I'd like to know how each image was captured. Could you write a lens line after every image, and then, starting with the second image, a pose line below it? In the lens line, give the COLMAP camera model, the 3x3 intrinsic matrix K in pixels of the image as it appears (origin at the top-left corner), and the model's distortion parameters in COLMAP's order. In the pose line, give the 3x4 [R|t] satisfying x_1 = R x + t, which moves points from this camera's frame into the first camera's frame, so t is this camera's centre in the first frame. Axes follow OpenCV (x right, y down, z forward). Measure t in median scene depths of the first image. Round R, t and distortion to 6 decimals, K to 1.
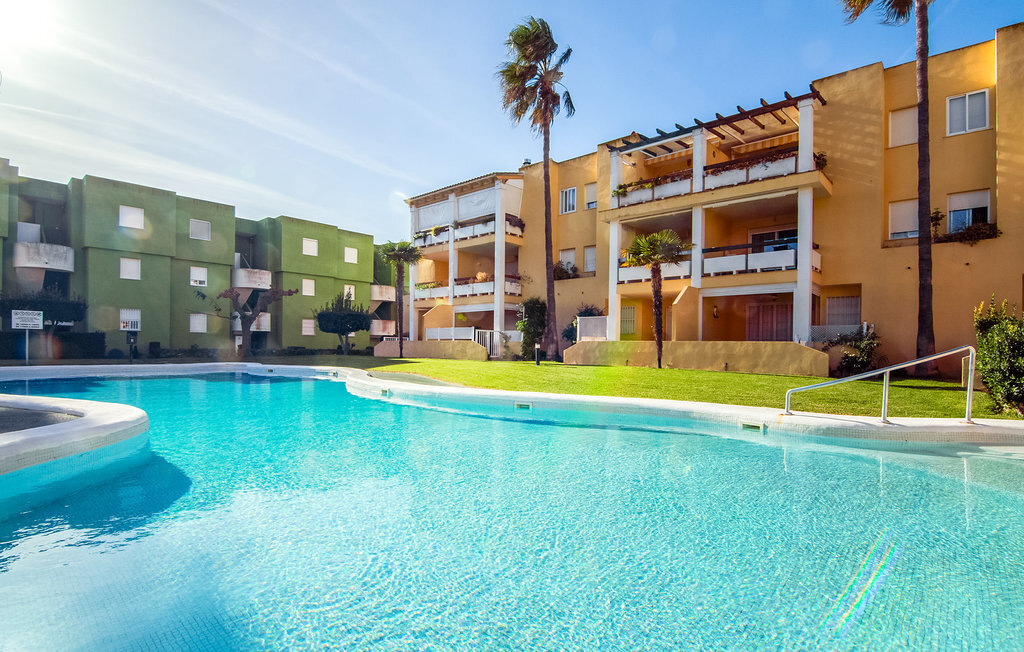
lens RADIAL K [[516.5, 0, 510.5], [0, 516.5, 332.8], [0, 0, 1]] dist [0.006980, -0.000089]
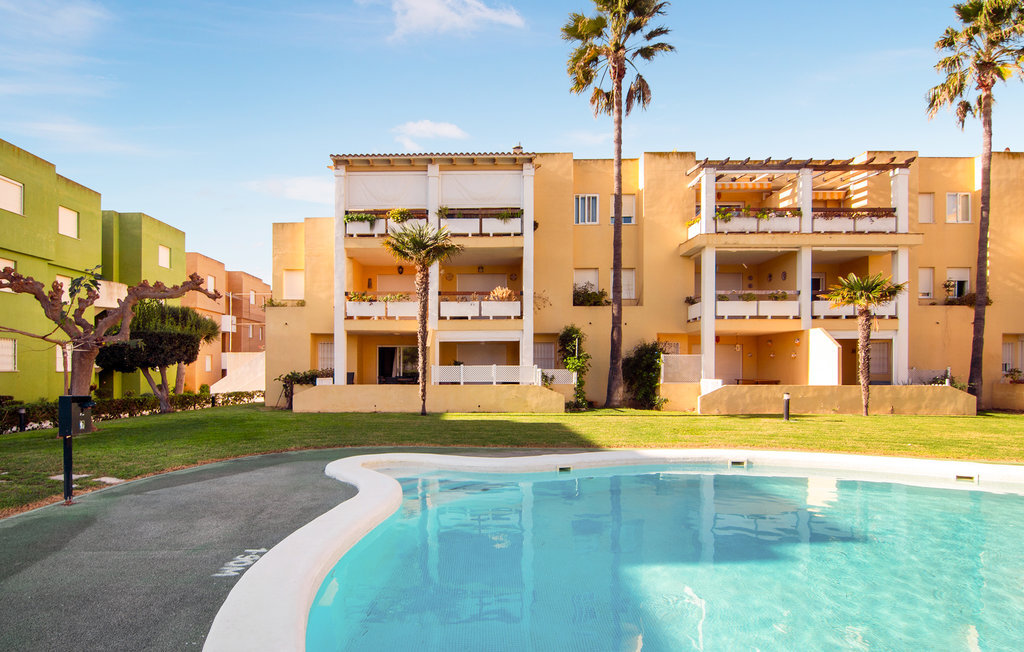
lens RADIAL K [[516.5, 0, 523.2], [0, 516.5, 353.1], [0, 0, 1]] dist [0.006980, -0.000089]
pose [[0.745670, 0.038884, 0.665180, -0.621040], [-0.010189, 0.998844, -0.046967, 0.007613], [-0.666238, 0.028244, 0.745205, 0.573661]]
